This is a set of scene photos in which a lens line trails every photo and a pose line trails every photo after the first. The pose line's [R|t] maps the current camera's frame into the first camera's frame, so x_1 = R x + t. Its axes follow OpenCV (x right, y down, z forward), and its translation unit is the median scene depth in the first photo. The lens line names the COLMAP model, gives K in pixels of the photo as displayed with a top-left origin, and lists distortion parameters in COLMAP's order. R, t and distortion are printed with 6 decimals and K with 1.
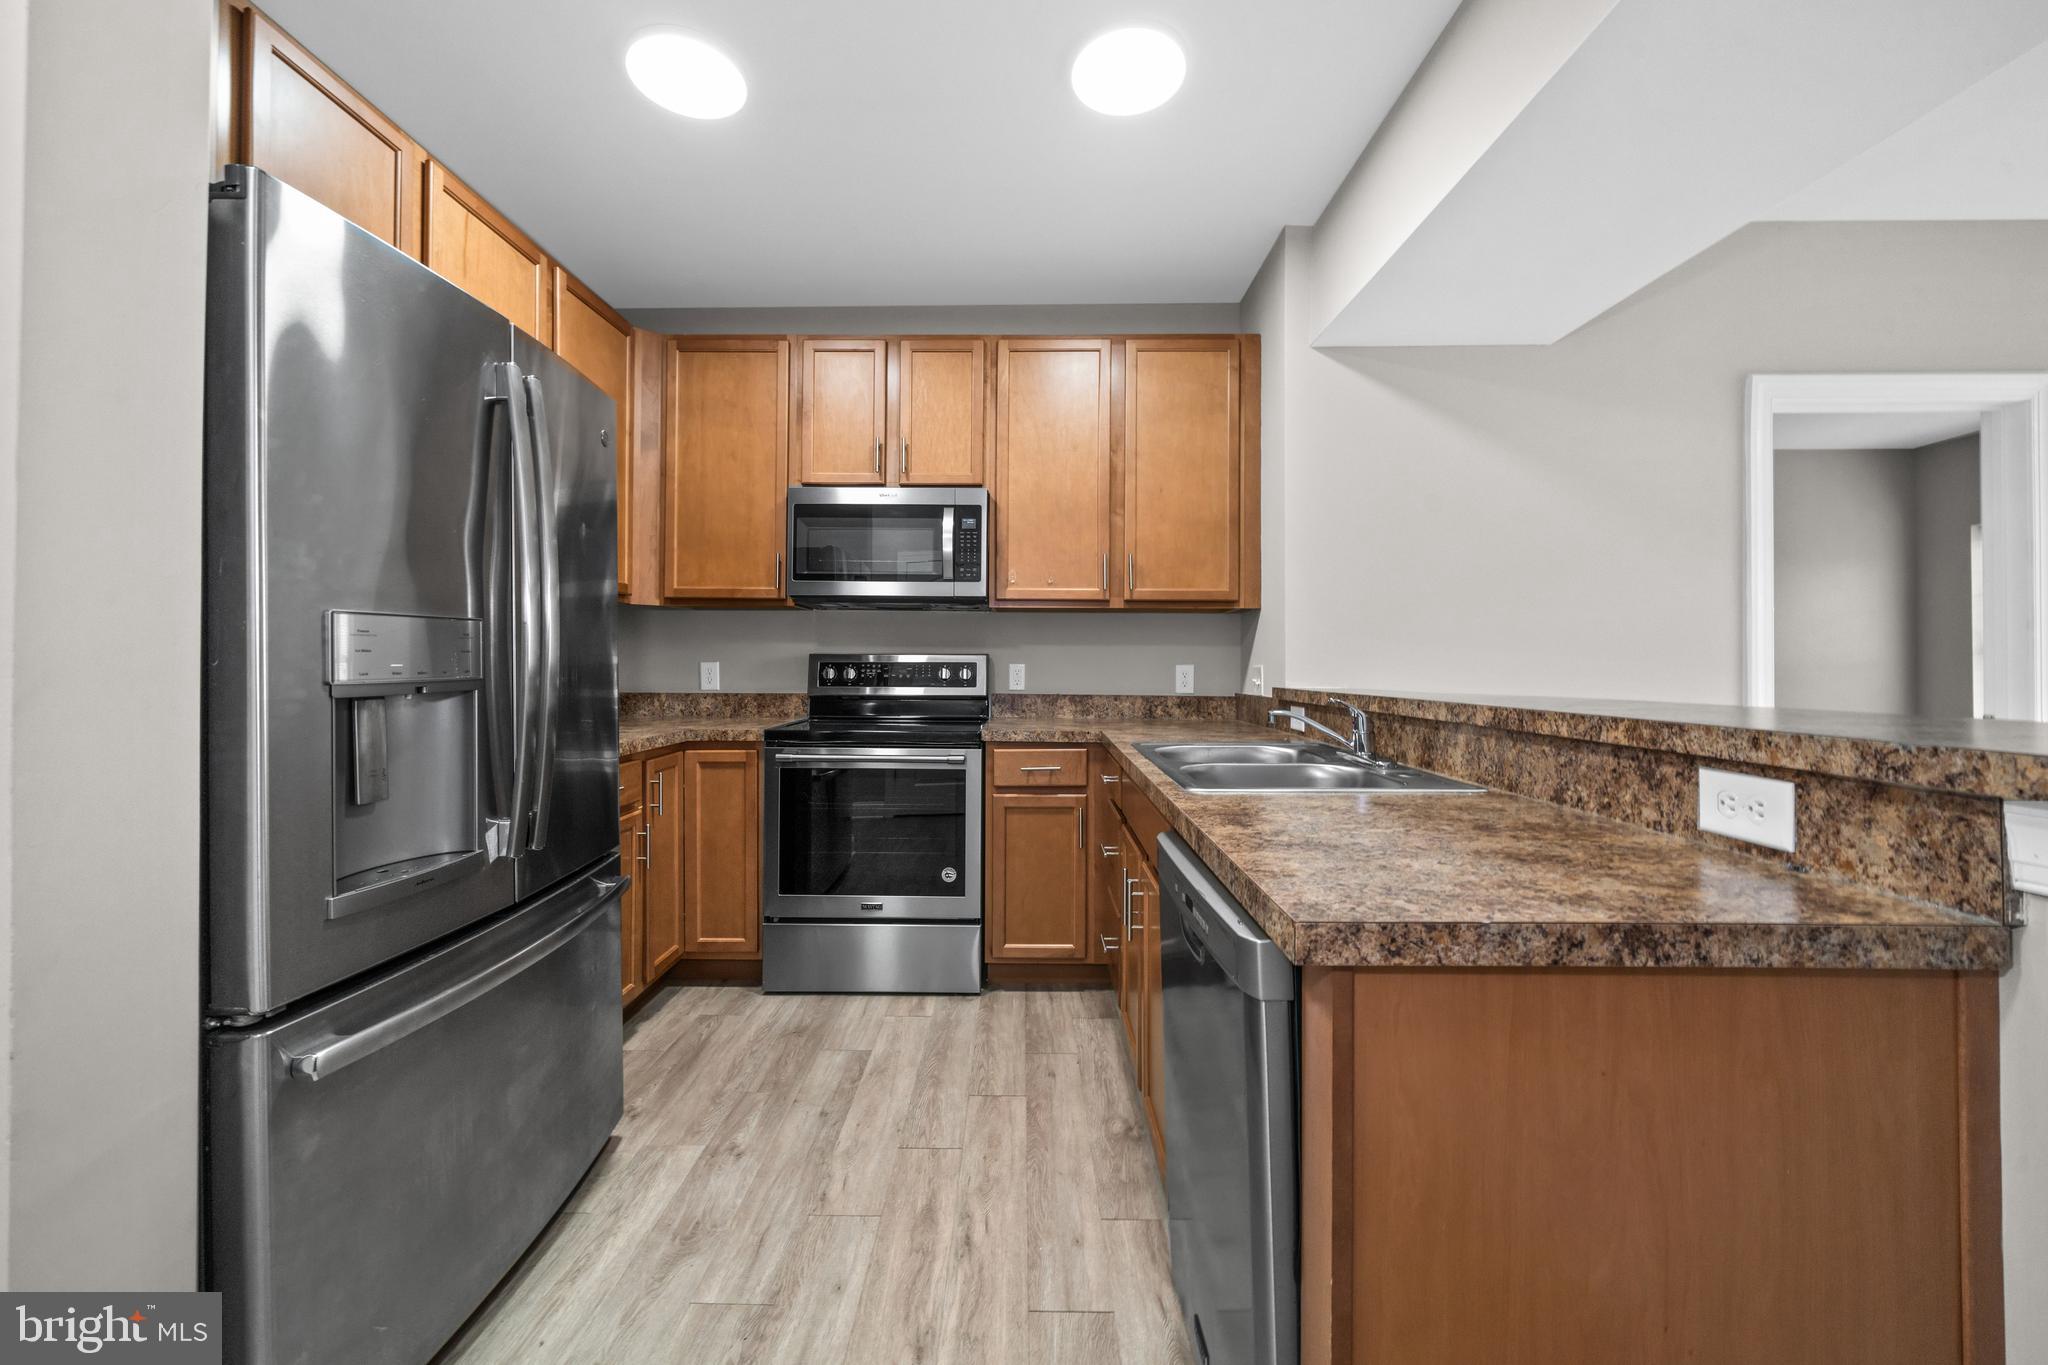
lens RADIAL K [[751.7, 0, 1020.5], [0, 751.7, 661.1], [0, 0, 1]] dist [-0.002021, -0.000159]
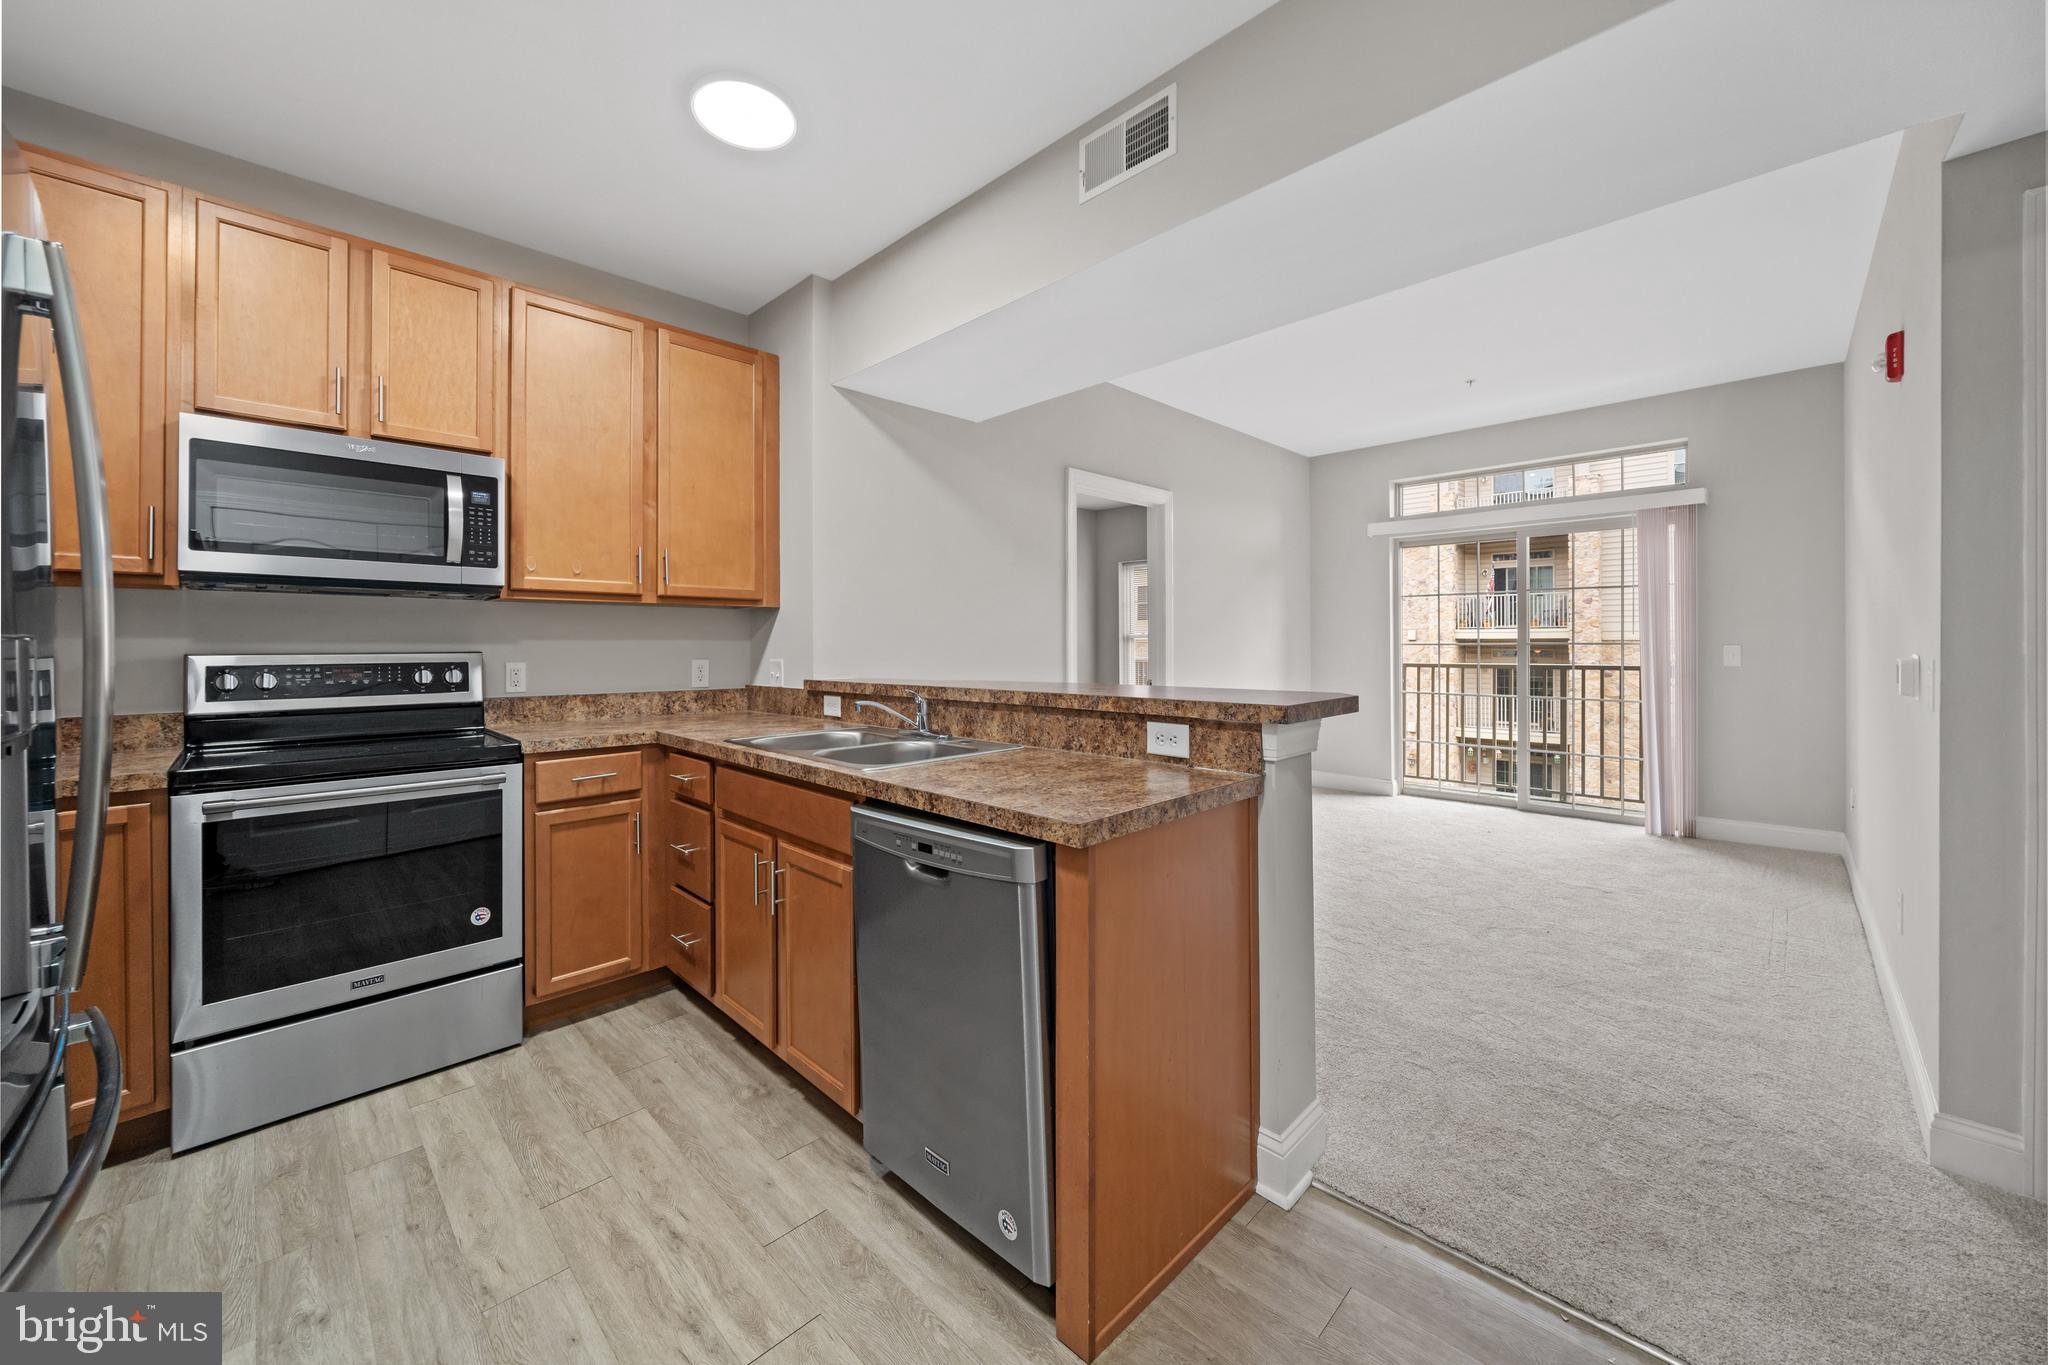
lens RADIAL K [[751.7, 0, 1052.8], [0, 751.7, 647.4], [0, 0, 1]] dist [-0.002021, -0.000159]
pose [[0.675622, -0.003874, 0.737238, -0.281003], [-0.000800, 0.999982, 0.005987, -0.023561], [-0.737247, -0.004635, 0.675607, -0.043202]]
